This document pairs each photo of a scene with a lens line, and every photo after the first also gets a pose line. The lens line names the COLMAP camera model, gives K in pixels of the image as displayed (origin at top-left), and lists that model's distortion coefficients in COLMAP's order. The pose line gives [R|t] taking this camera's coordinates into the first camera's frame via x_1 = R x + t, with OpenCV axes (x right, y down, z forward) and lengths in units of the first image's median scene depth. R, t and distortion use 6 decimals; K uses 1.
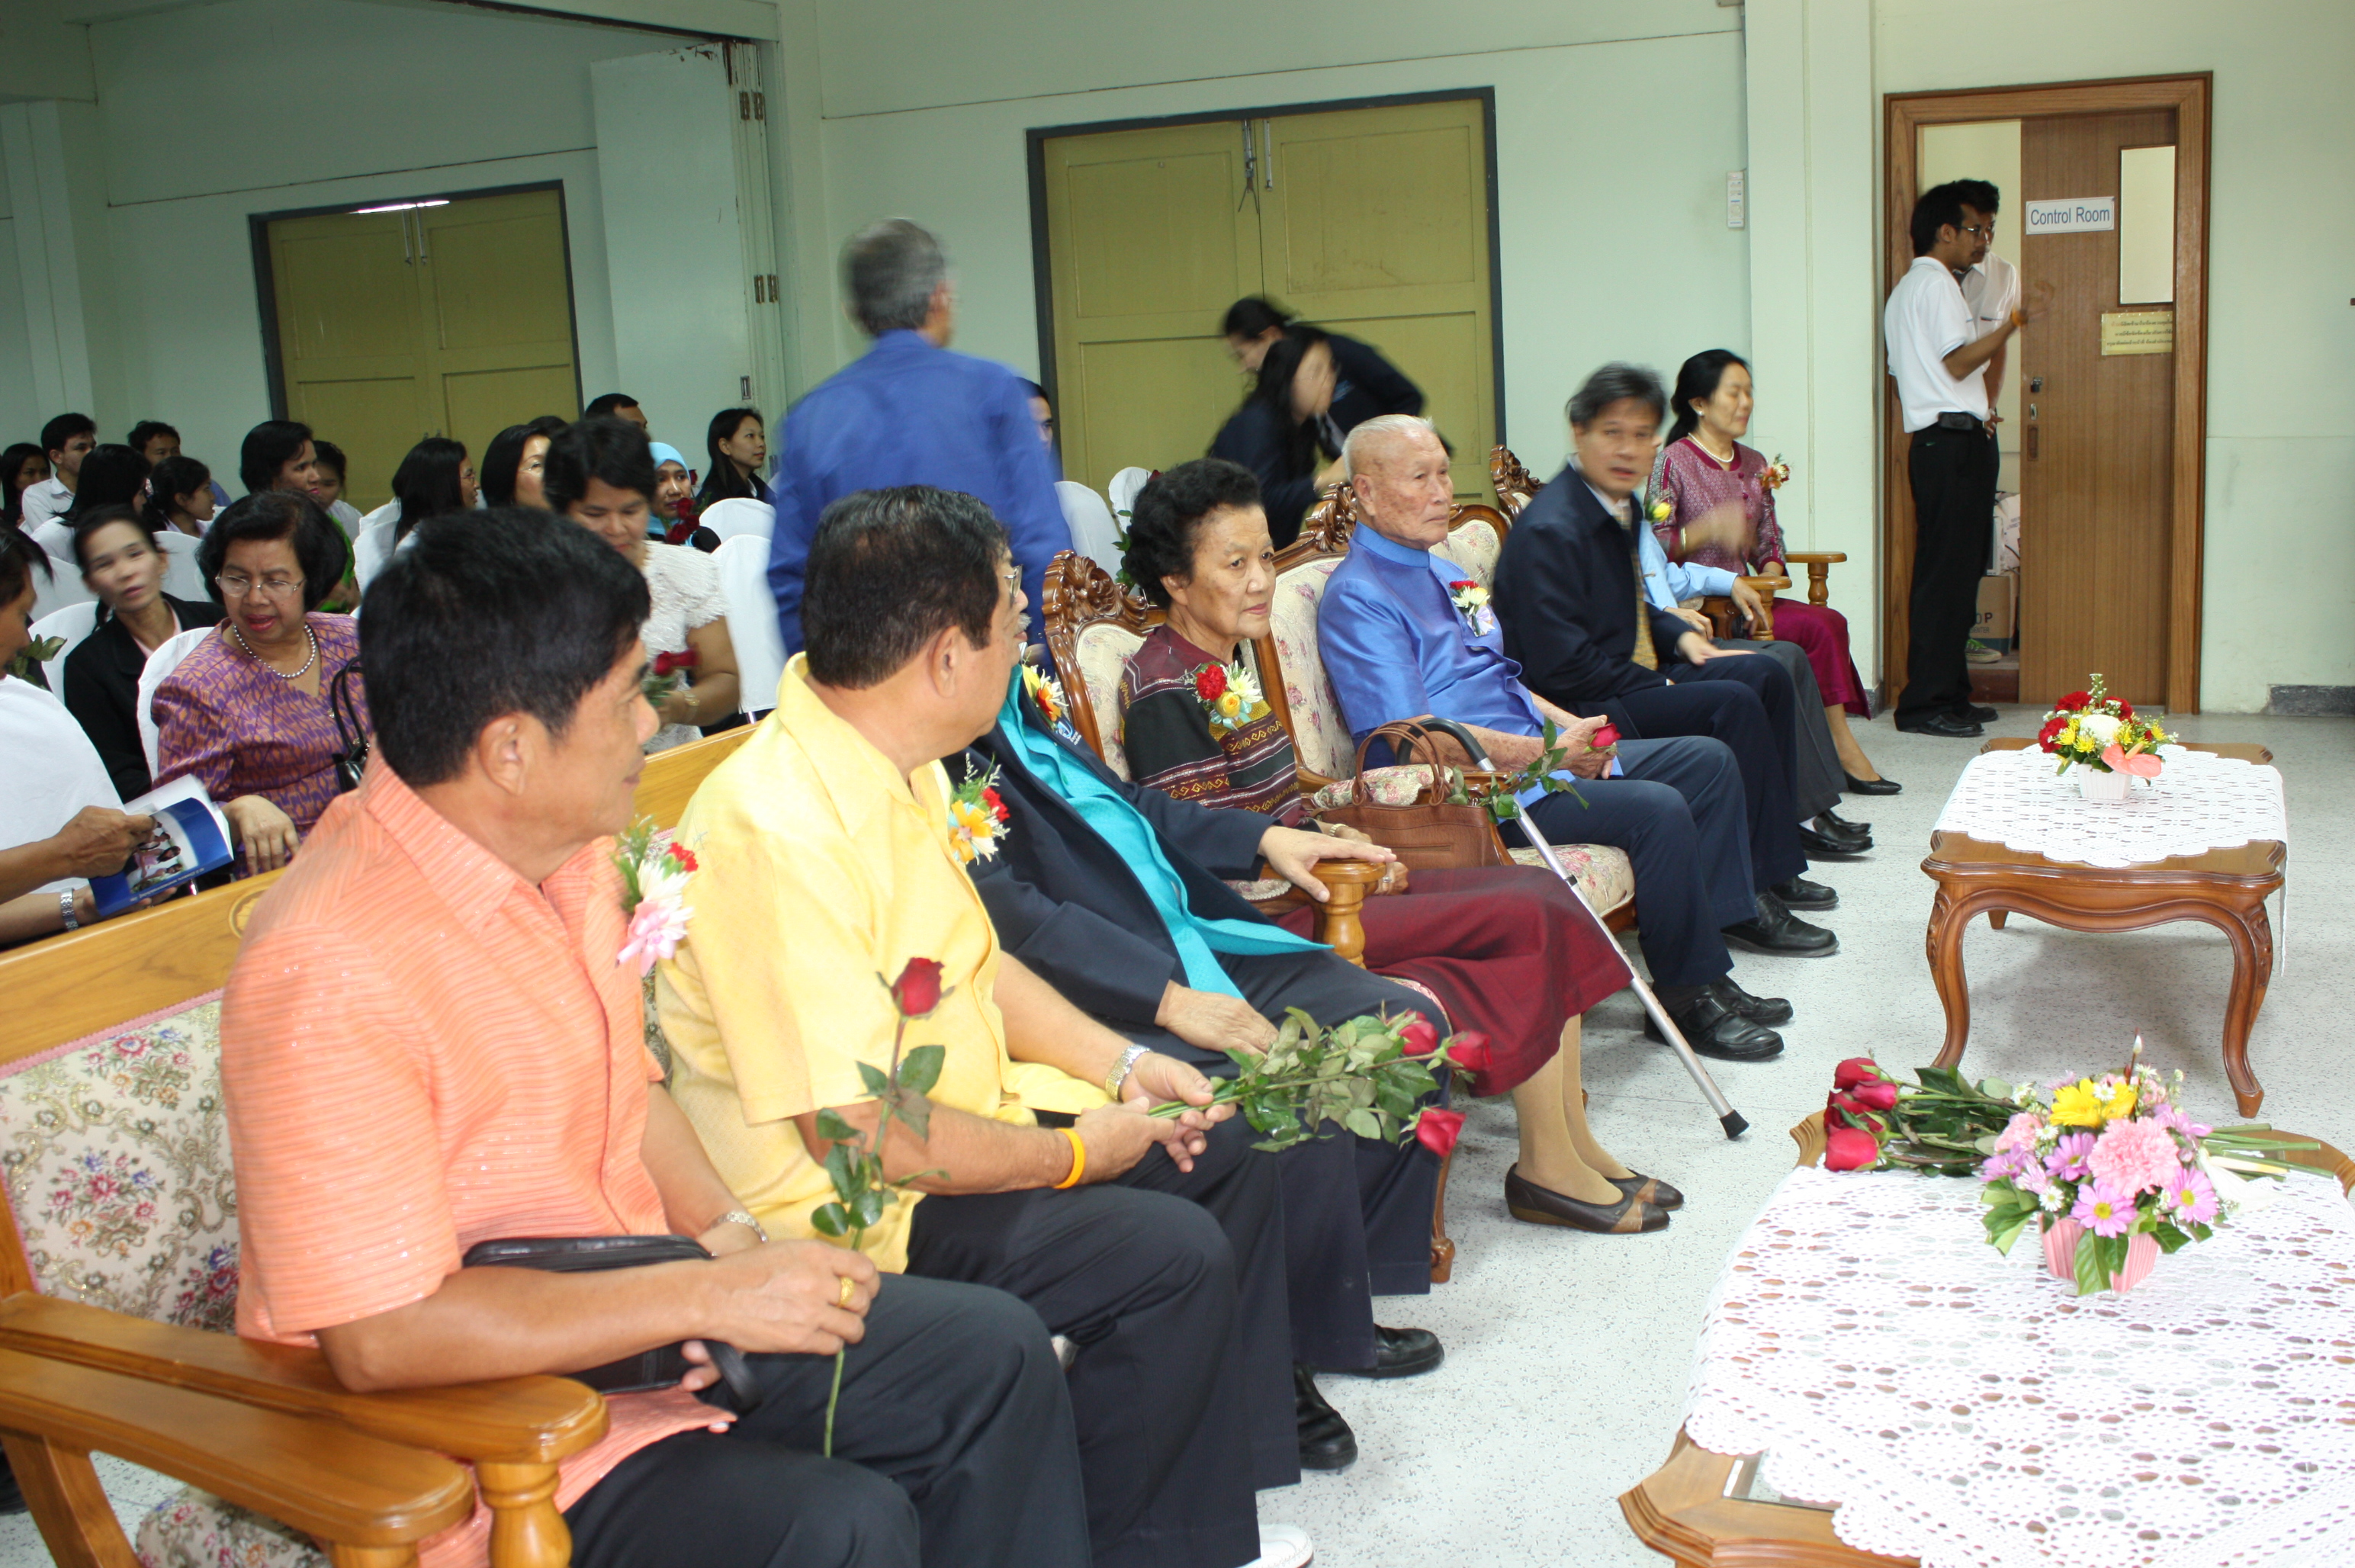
lens RADIAL K [[2231.7, 0, 1177.5], [0, 2231.7, 784.0], [0, 0, 1]] dist [-0.155148, 0.173473]
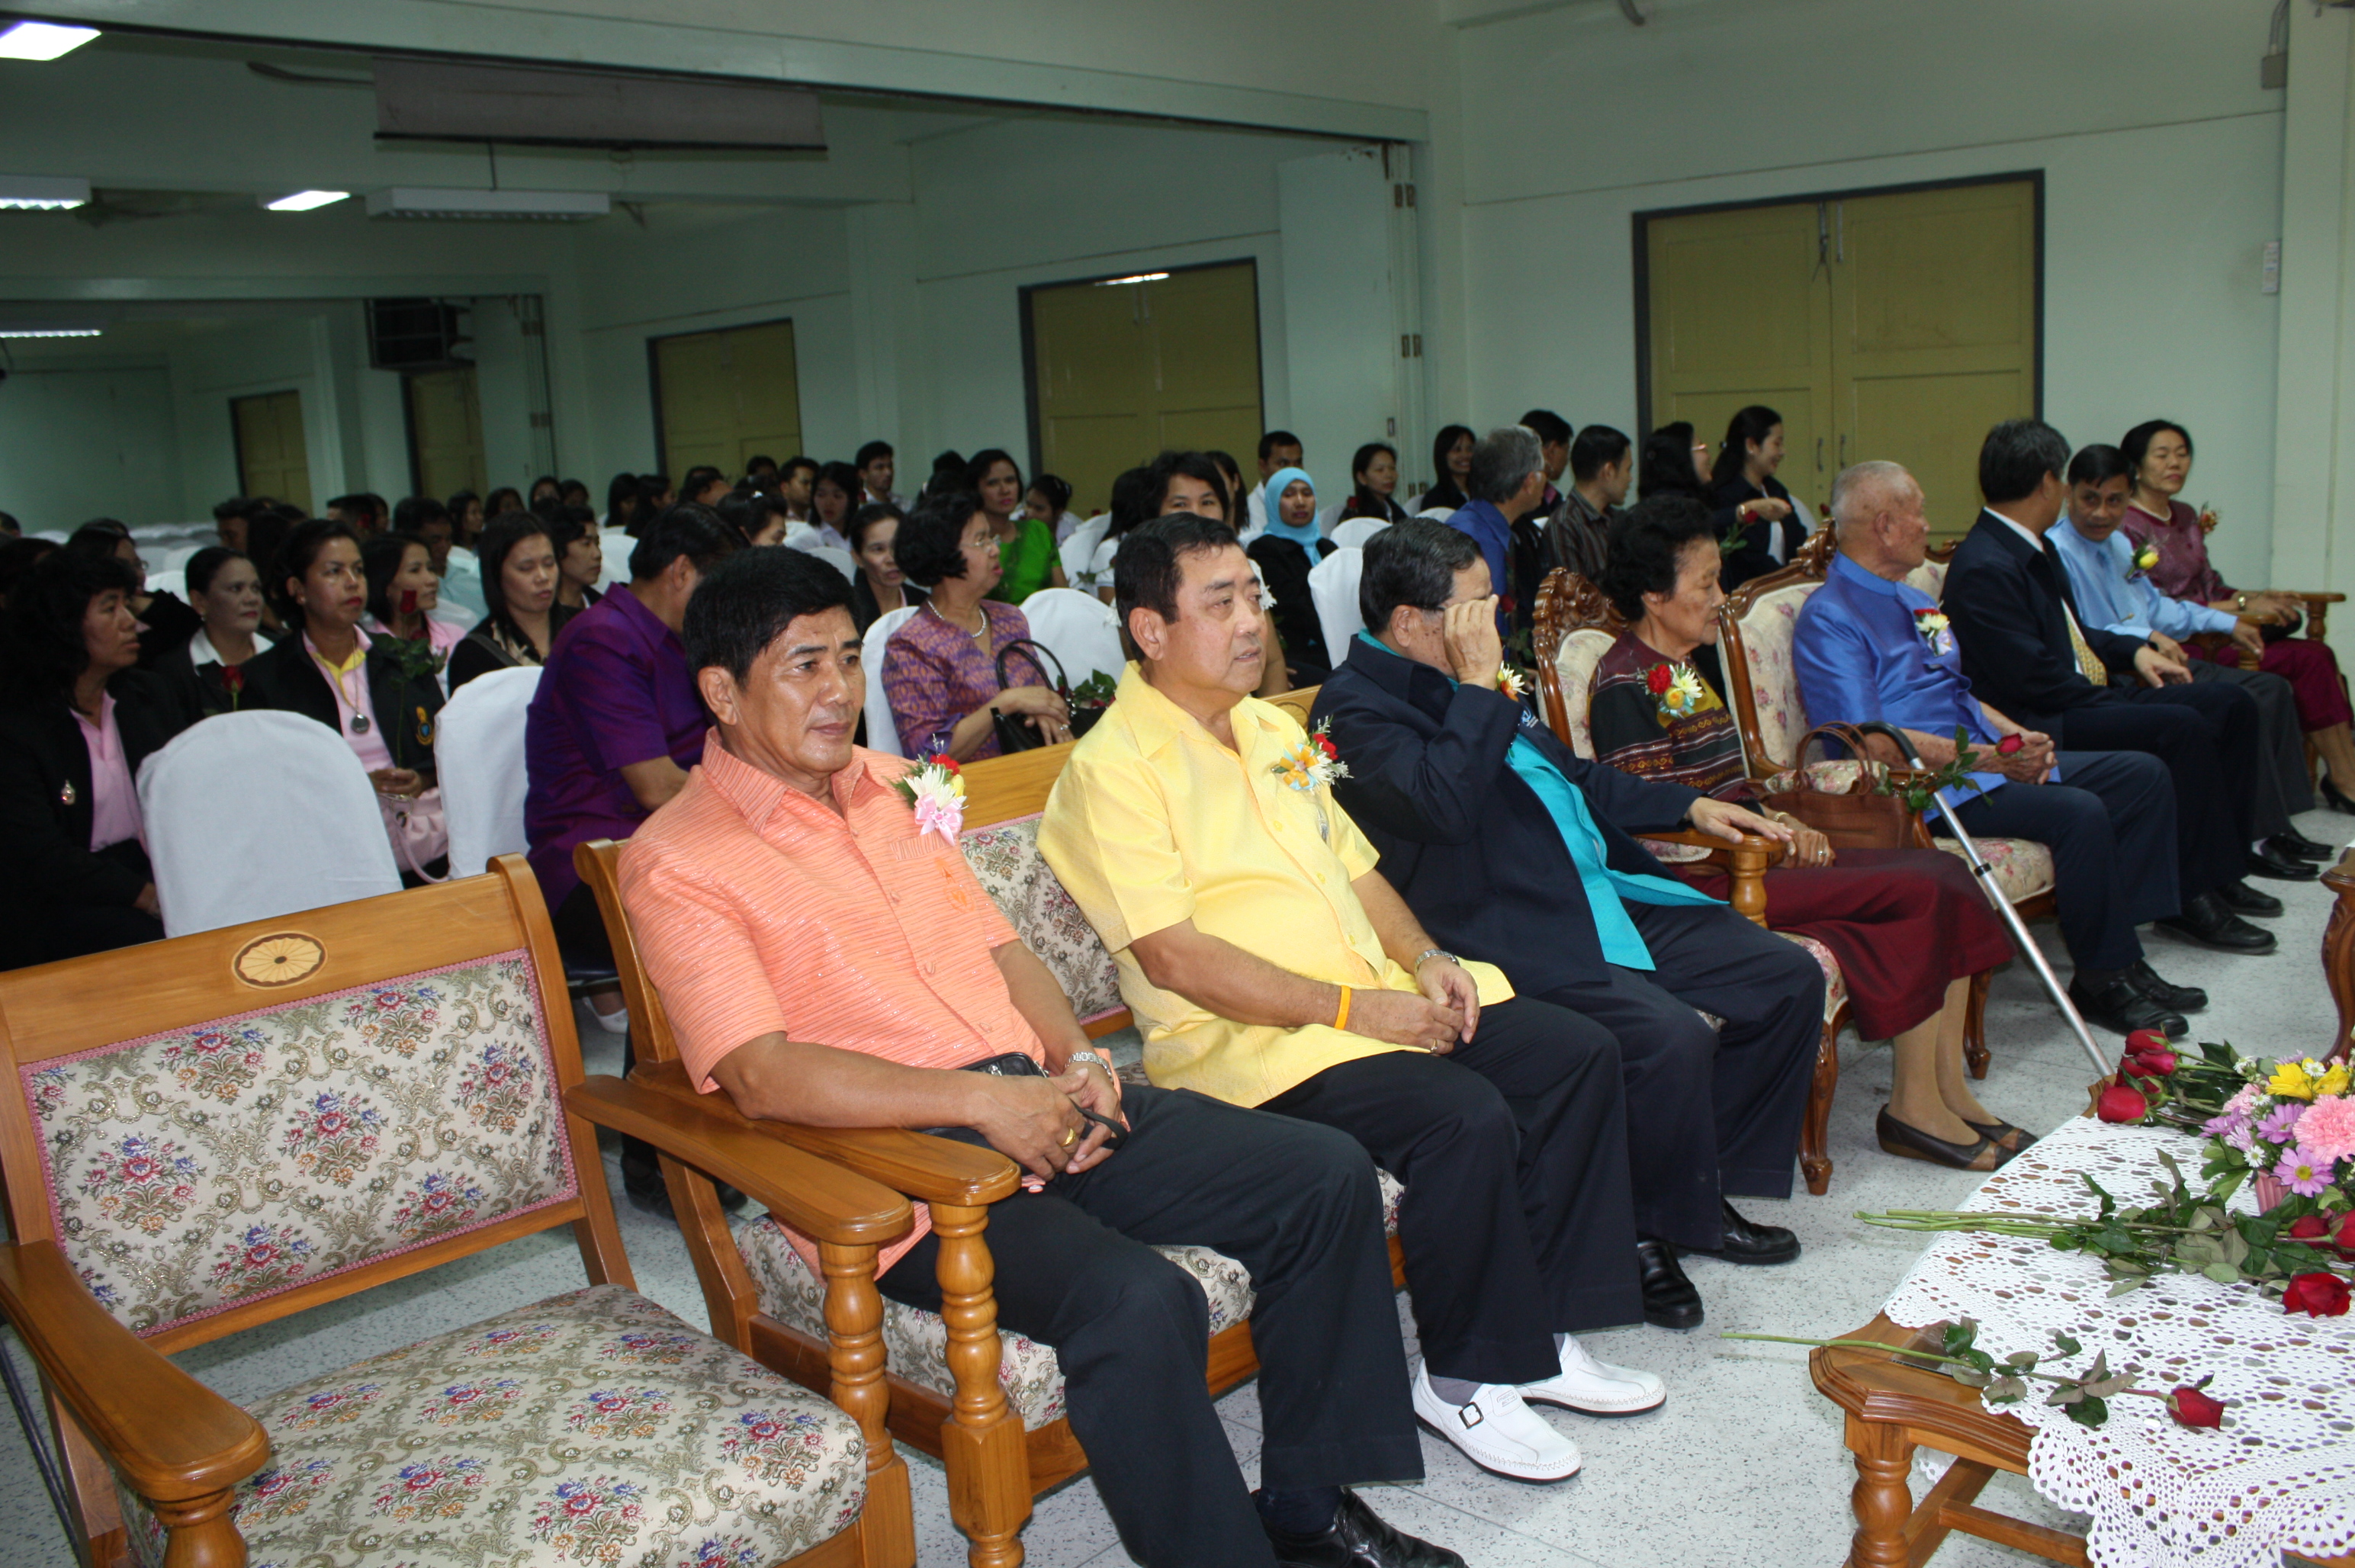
lens RADIAL K [[1885.3, 0, 1188.4], [0, 1885.3, 770.2], [0, 0, 1]] dist [-0.159343, 0.124405]
pose [[0.949893, 0.057564, -0.307228, 0.072842], [-0.056114, 0.998332, 0.013556, 0.003102], [0.307496, 0.004363, 0.951539, -0.036103]]
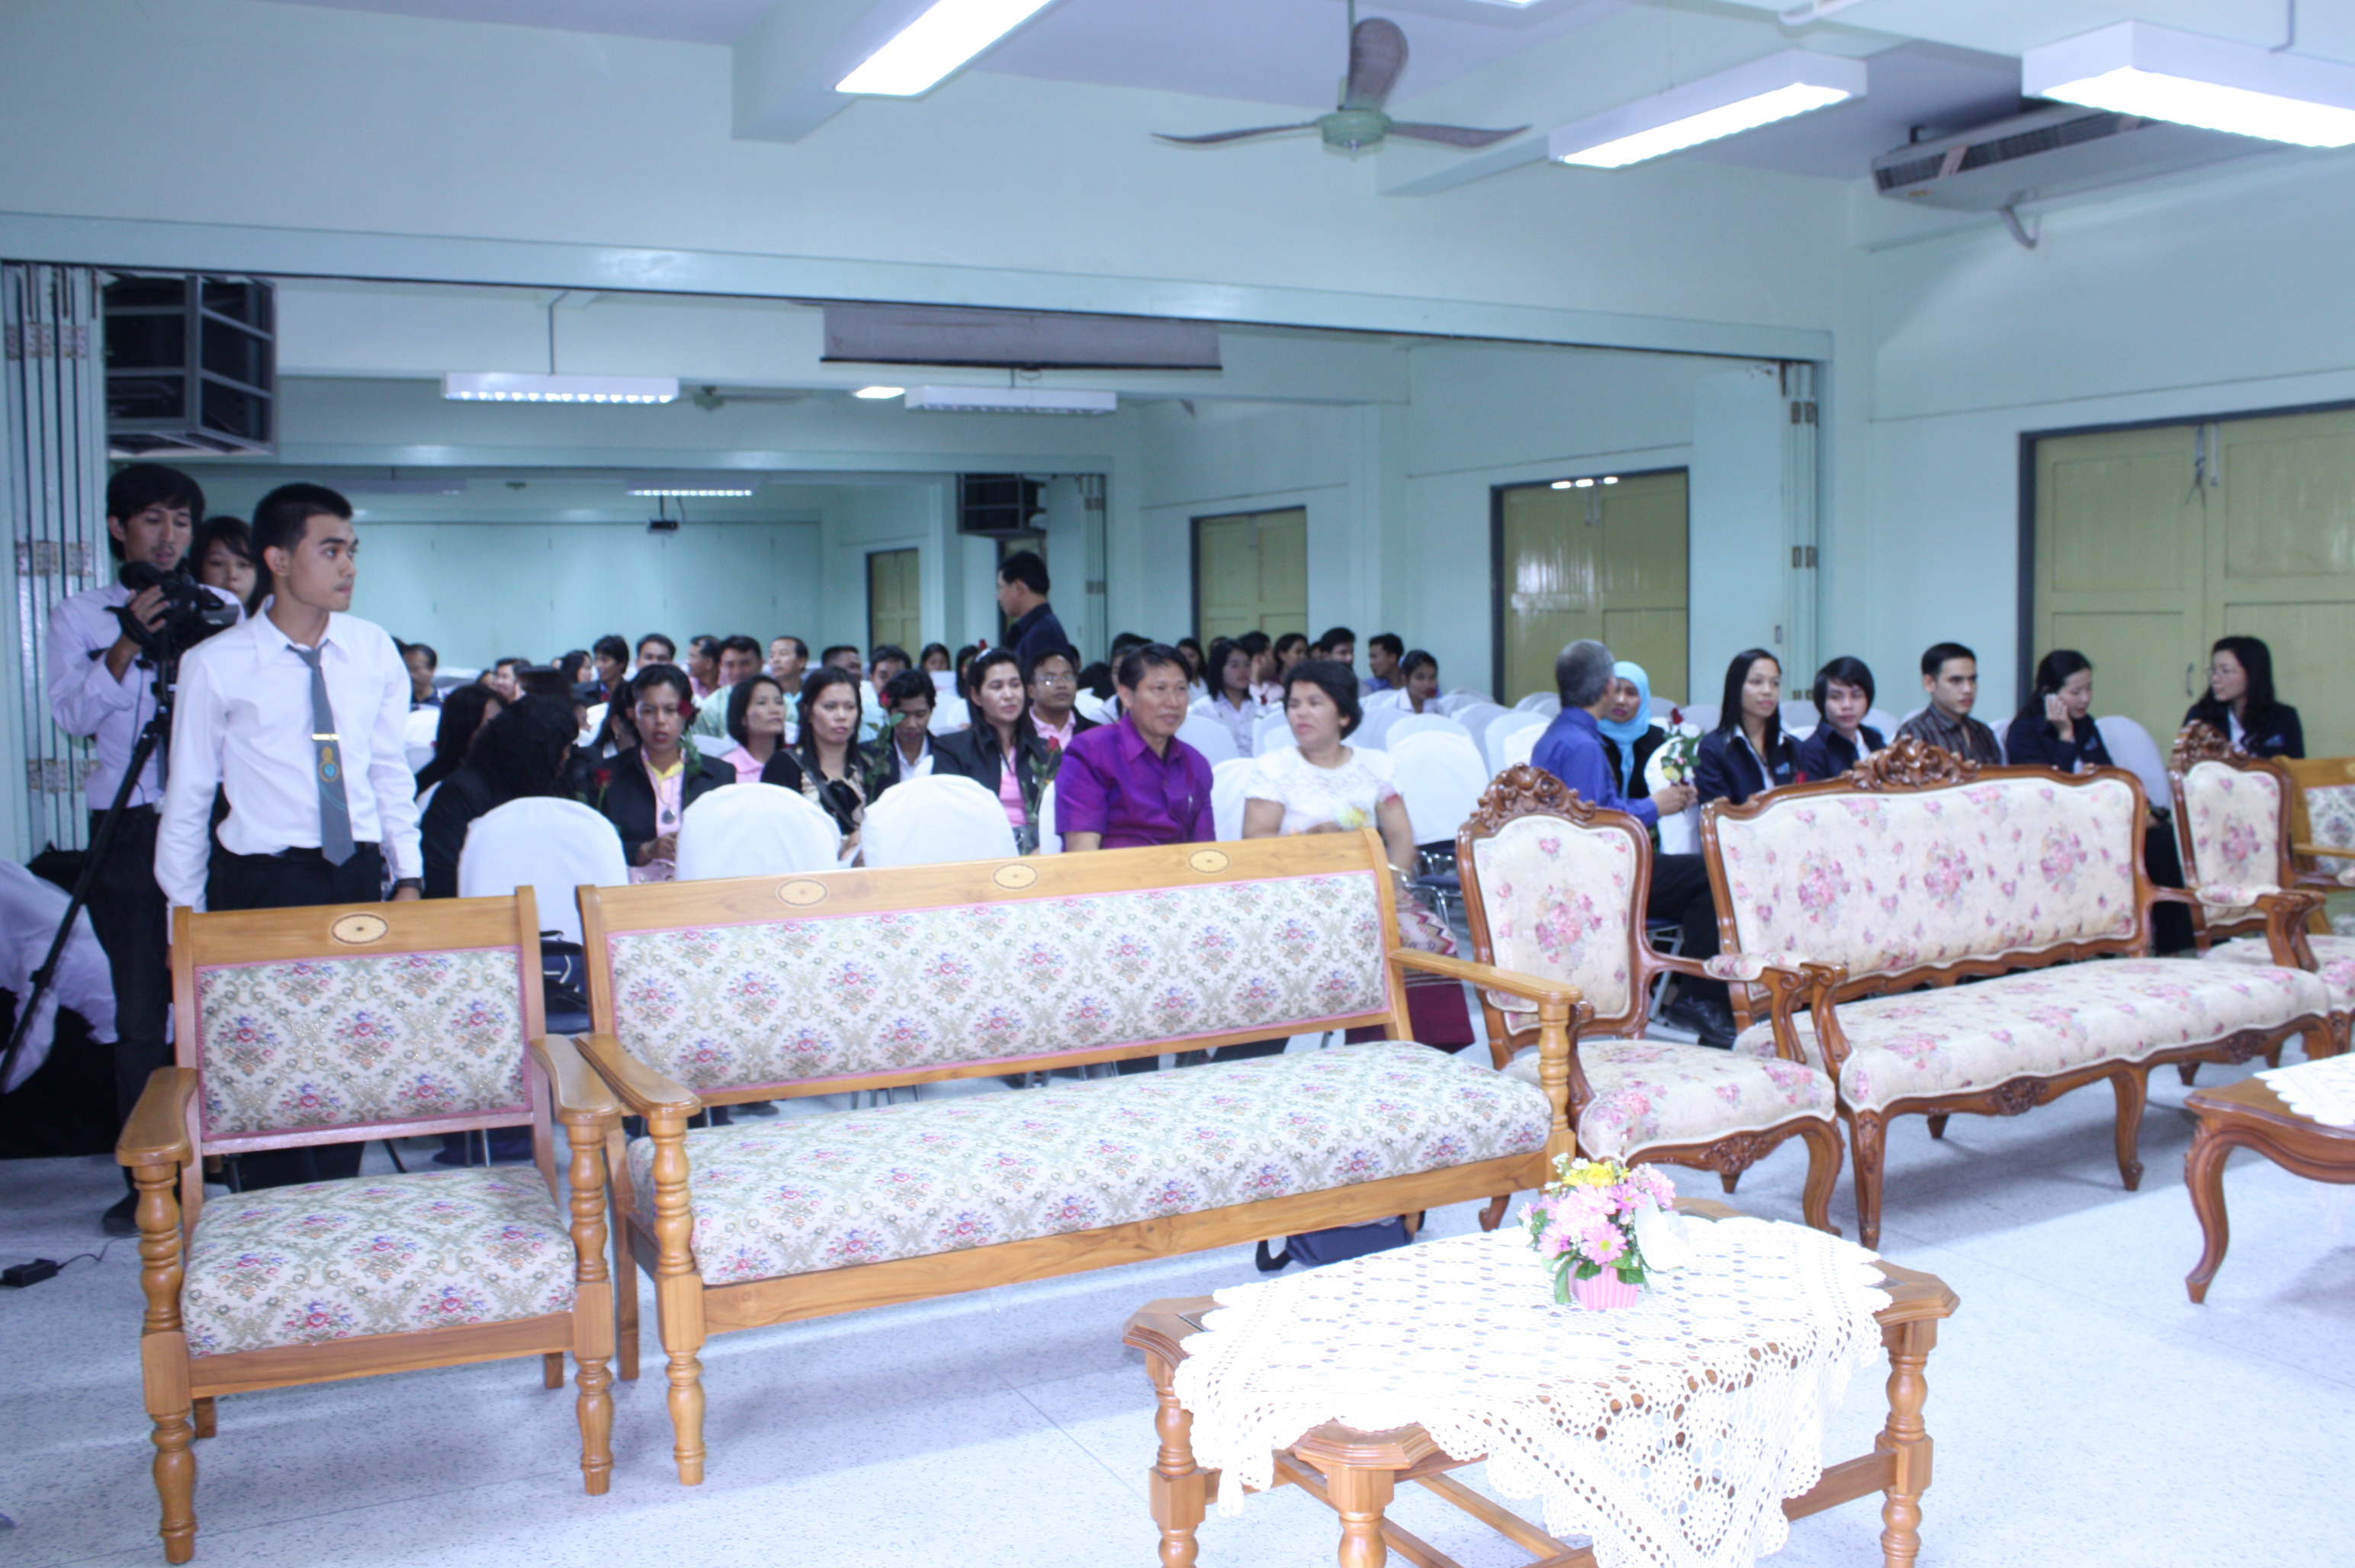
lens RADIAL K [[1885.3, 0, 1188.4], [0, 1885.3, 770.2], [0, 0, 1]] dist [-0.159343, 0.124405]
pose [[0.796909, 0.087813, -0.597683, 0.494319], [-0.145184, 0.988221, -0.048388, -0.009380], [0.586393, 0.125335, 0.800271, -0.087858]]
